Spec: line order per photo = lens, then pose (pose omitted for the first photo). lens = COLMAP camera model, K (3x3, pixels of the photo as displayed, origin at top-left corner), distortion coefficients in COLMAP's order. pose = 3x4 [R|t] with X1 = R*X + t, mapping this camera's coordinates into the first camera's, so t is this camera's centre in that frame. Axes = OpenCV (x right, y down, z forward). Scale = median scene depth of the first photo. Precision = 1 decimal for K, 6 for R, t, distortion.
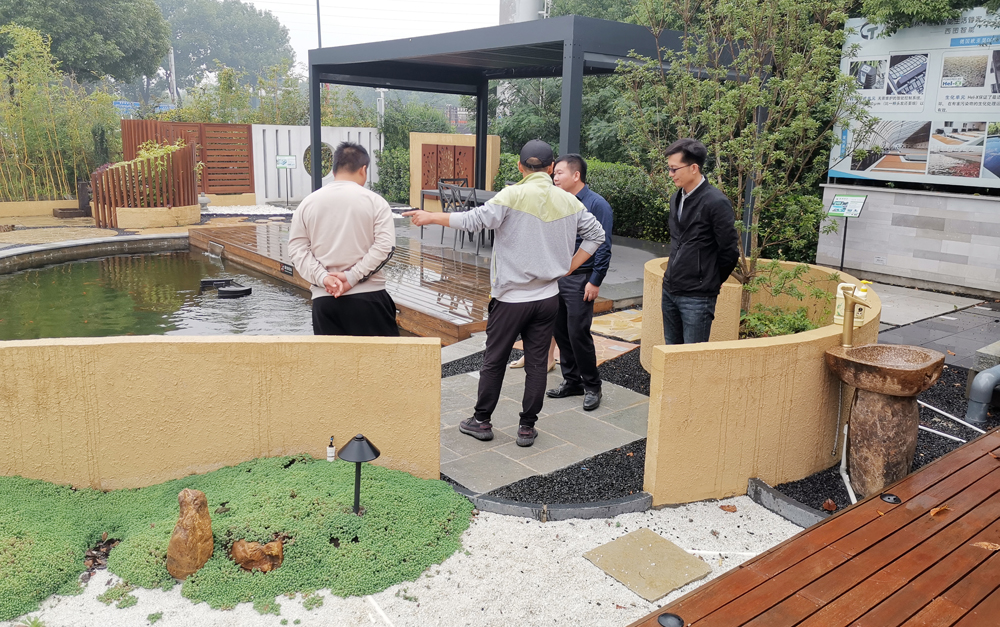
lens RADIAL K [[780.7, 0, 499.8], [0, 780.7, 286.2], [0, 0, 1]] dist [0.028398, -0.008856]
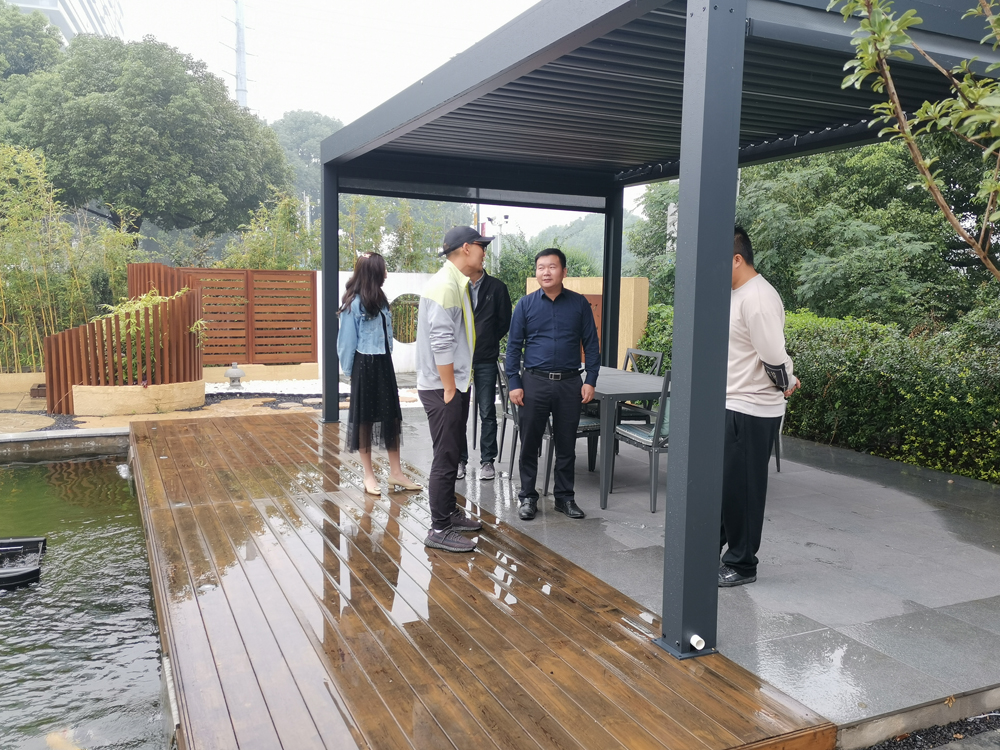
lens RADIAL K [[839.7, 0, 500.0], [0, 839.7, 375.0], [0, 0, 1]] dist [0.068226, -0.004110]
pose [[0.971510, 0.011210, -0.236734, 0.050488], [-0.034429, 0.994960, -0.094179, -0.047956], [0.234485, 0.099647, 0.966999, 0.339138]]
